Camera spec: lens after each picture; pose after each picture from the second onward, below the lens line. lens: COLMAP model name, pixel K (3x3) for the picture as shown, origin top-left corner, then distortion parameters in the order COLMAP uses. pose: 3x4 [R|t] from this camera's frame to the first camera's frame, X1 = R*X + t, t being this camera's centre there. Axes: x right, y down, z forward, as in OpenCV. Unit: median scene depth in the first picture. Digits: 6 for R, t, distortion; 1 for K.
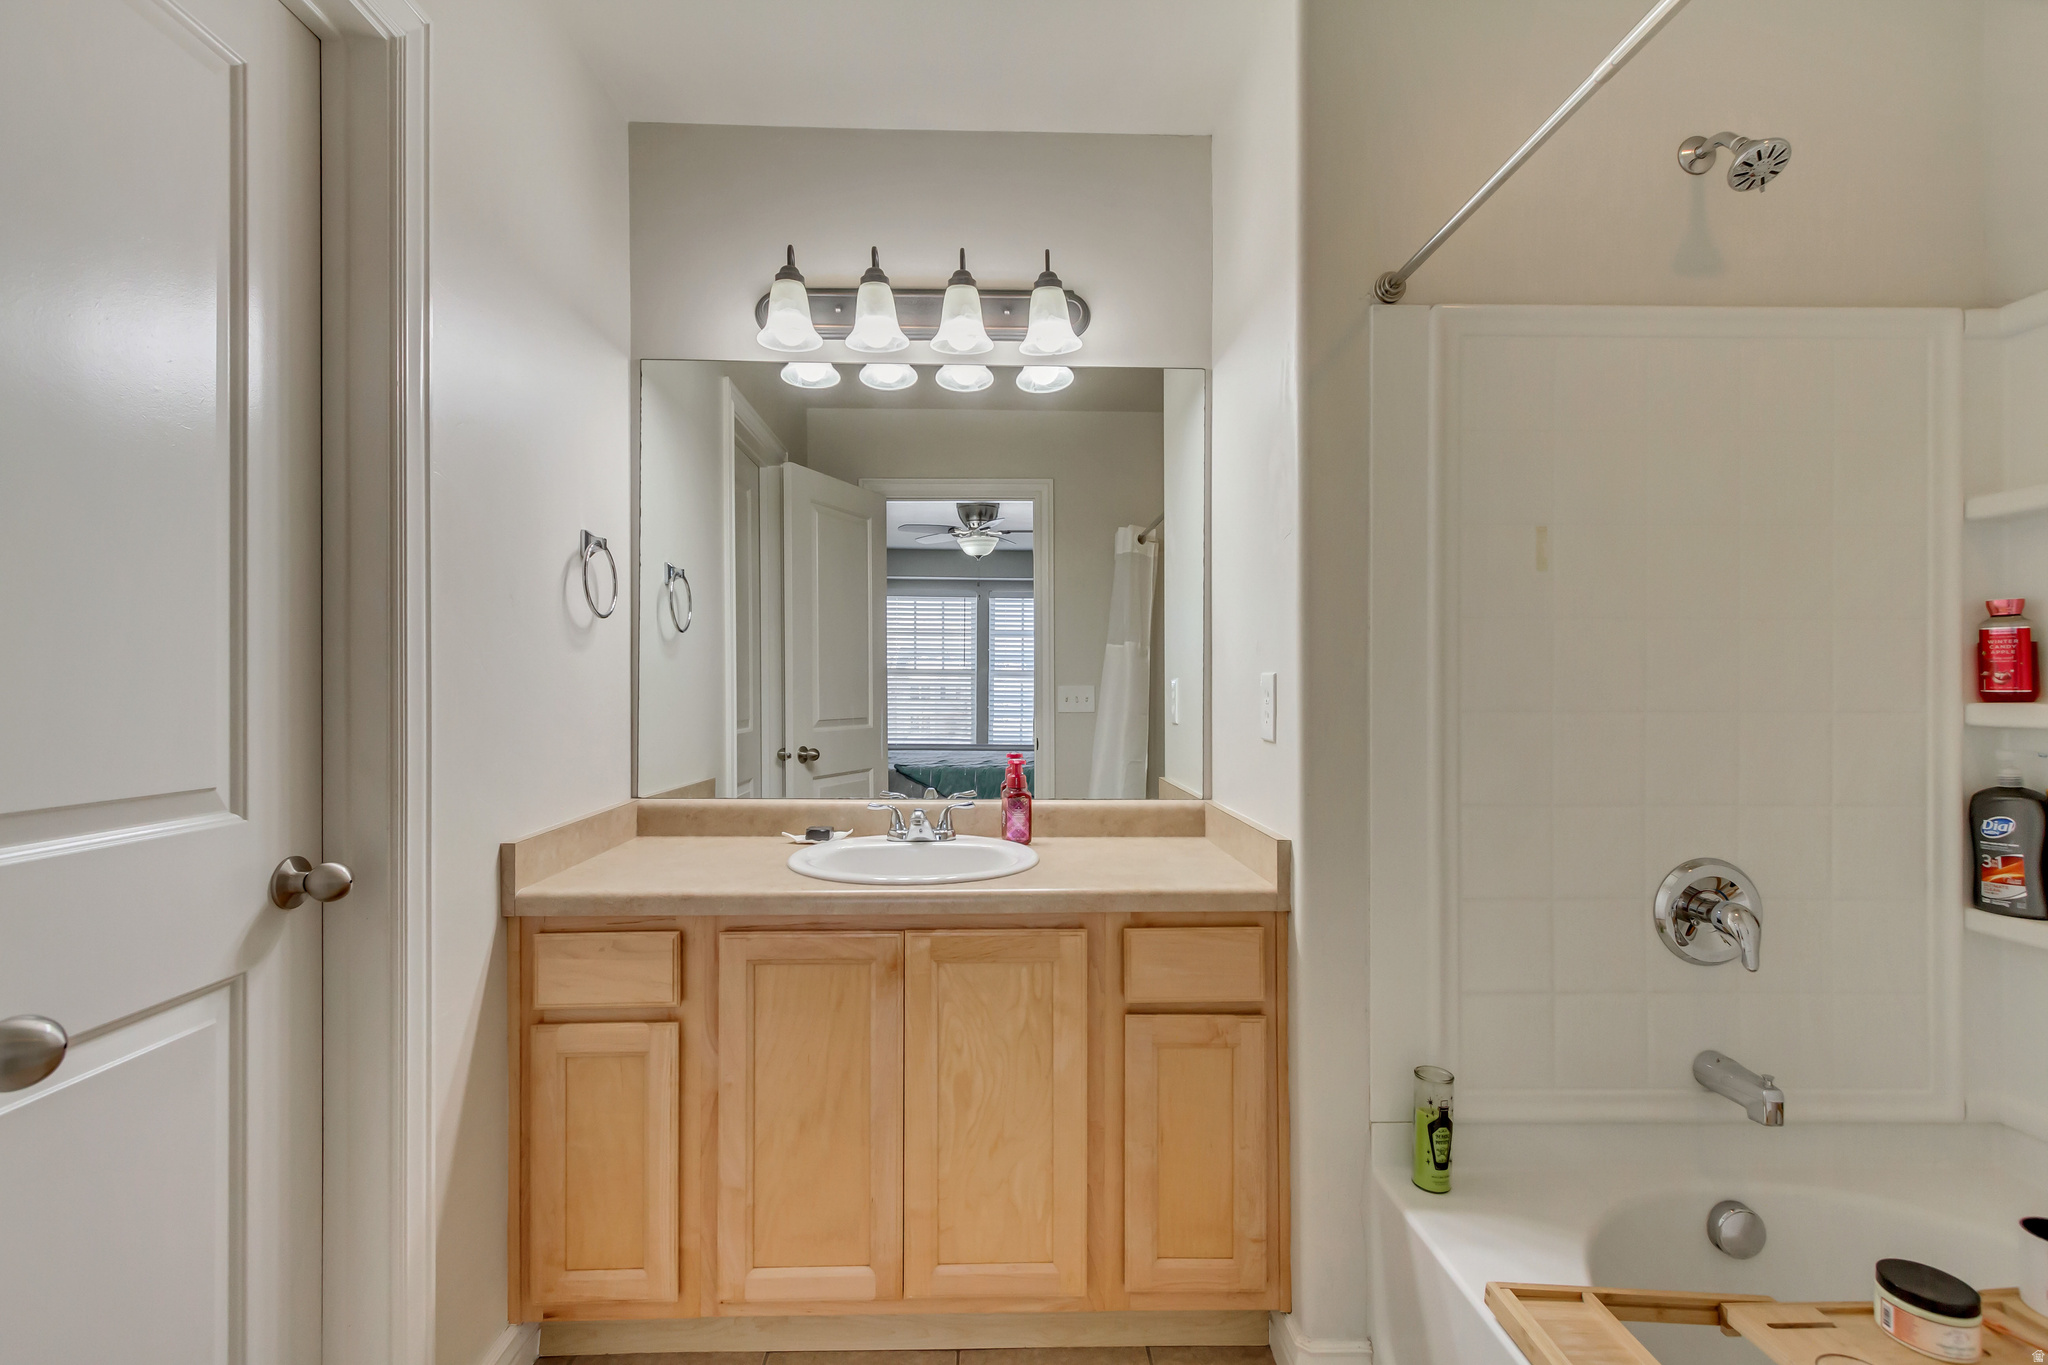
lens RADIAL K [[699.6, 0, 1070.9], [0, 699.6, 695.8], [0, 0, 1]] dist [-0.002509, -0.000023]
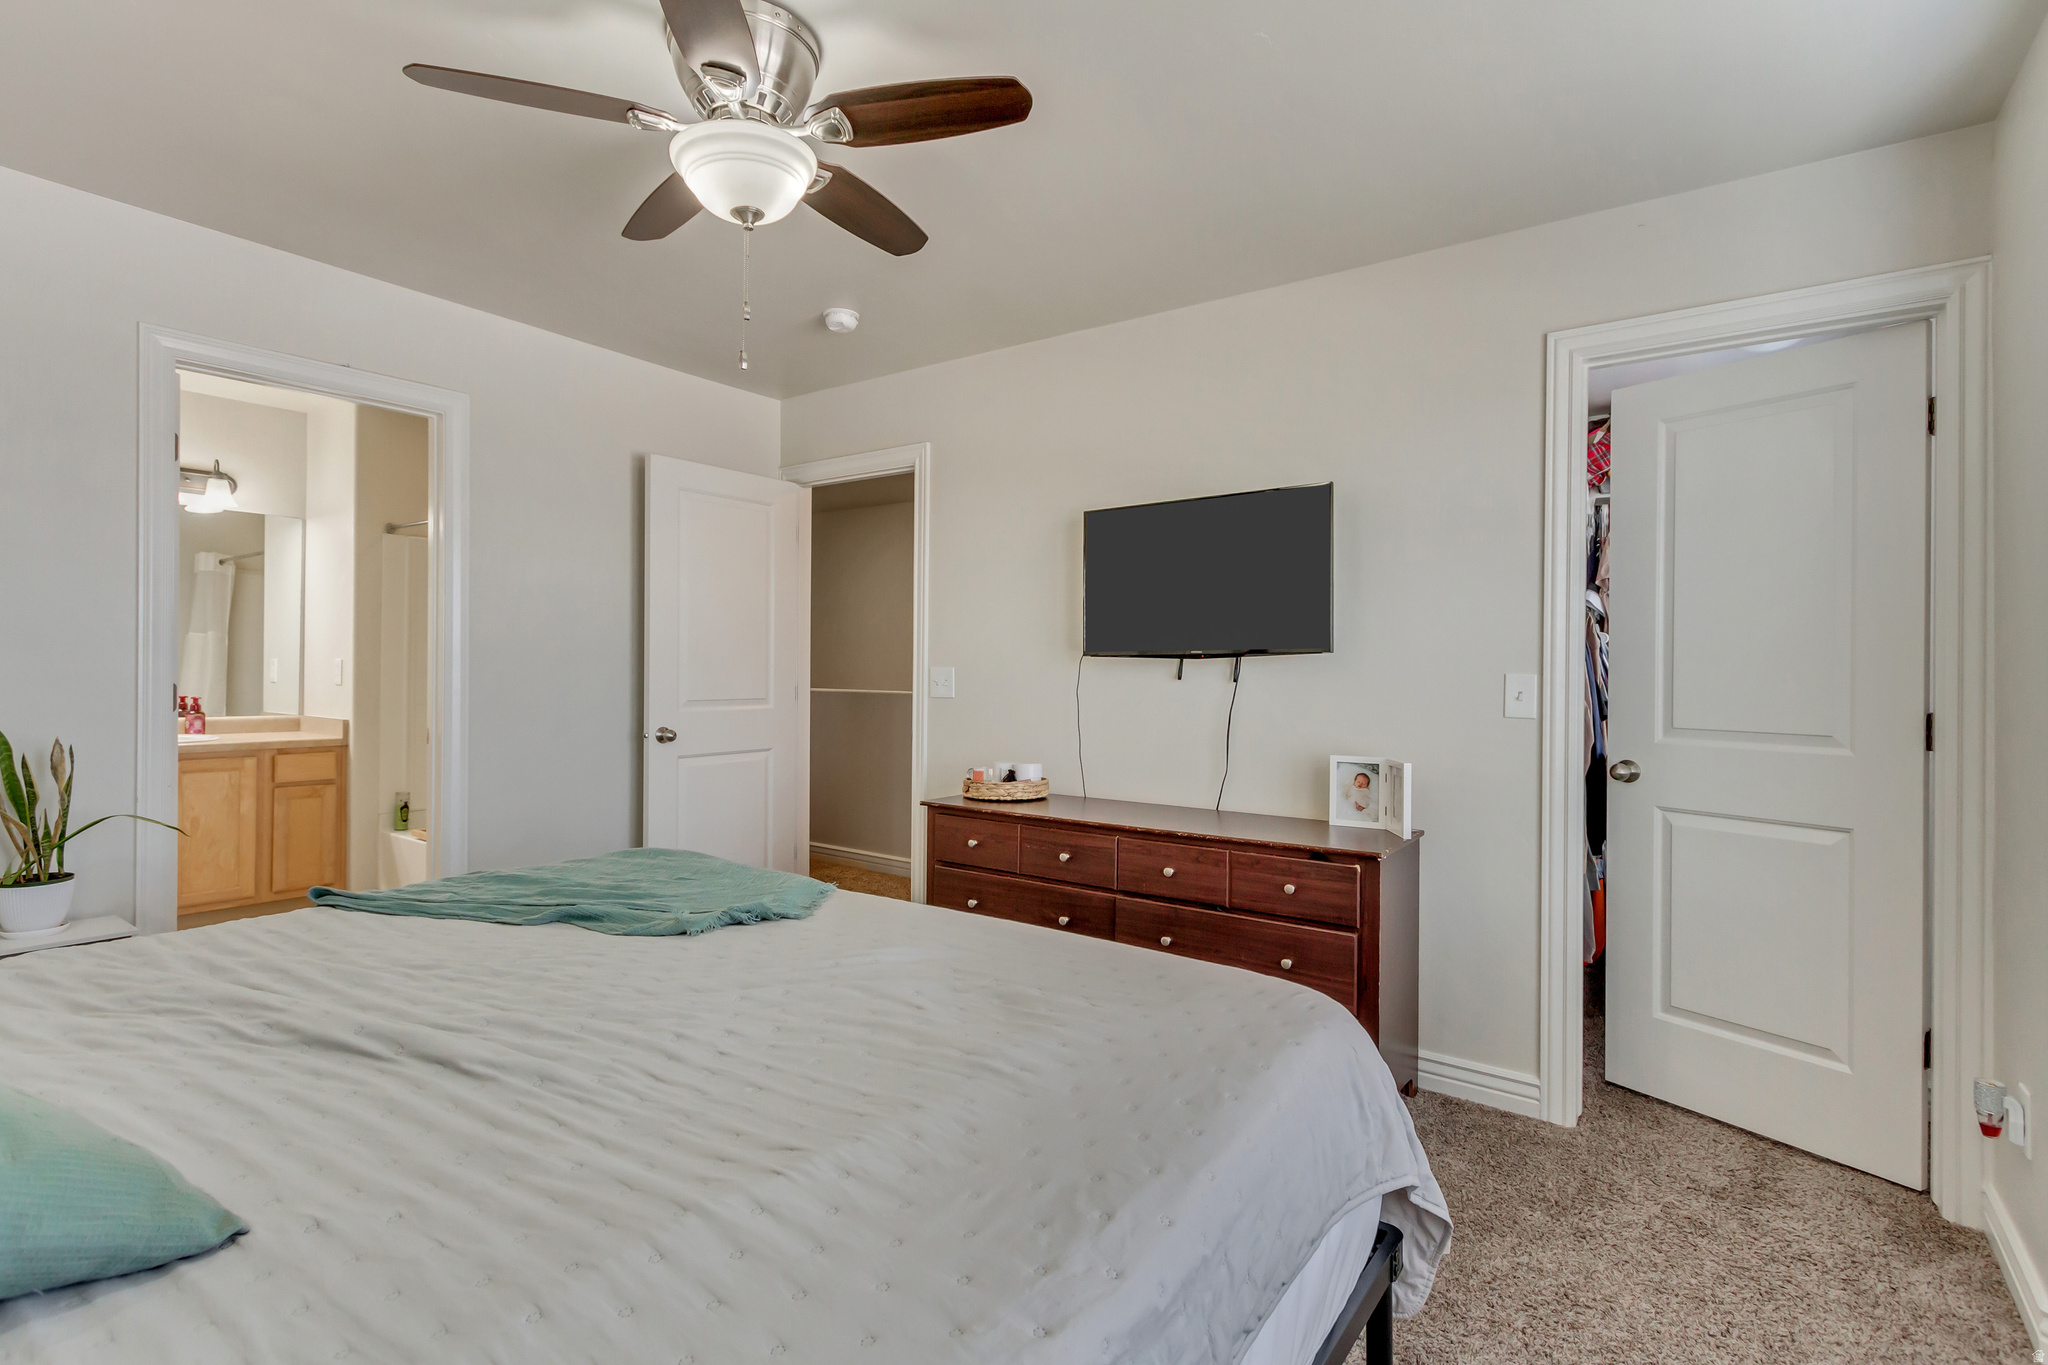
lens RADIAL K [[945.8, 0, 1025.8], [0, 945.8, 673.2], [0, 0, 1]] dist [0.007091, -0.001707]
pose [[0.576659, 0.012210, 0.816893, -1.225527], [-0.009543, 0.999921, -0.008210, 0.024914], [-0.816929, -0.003062, 0.576730, -3.400667]]
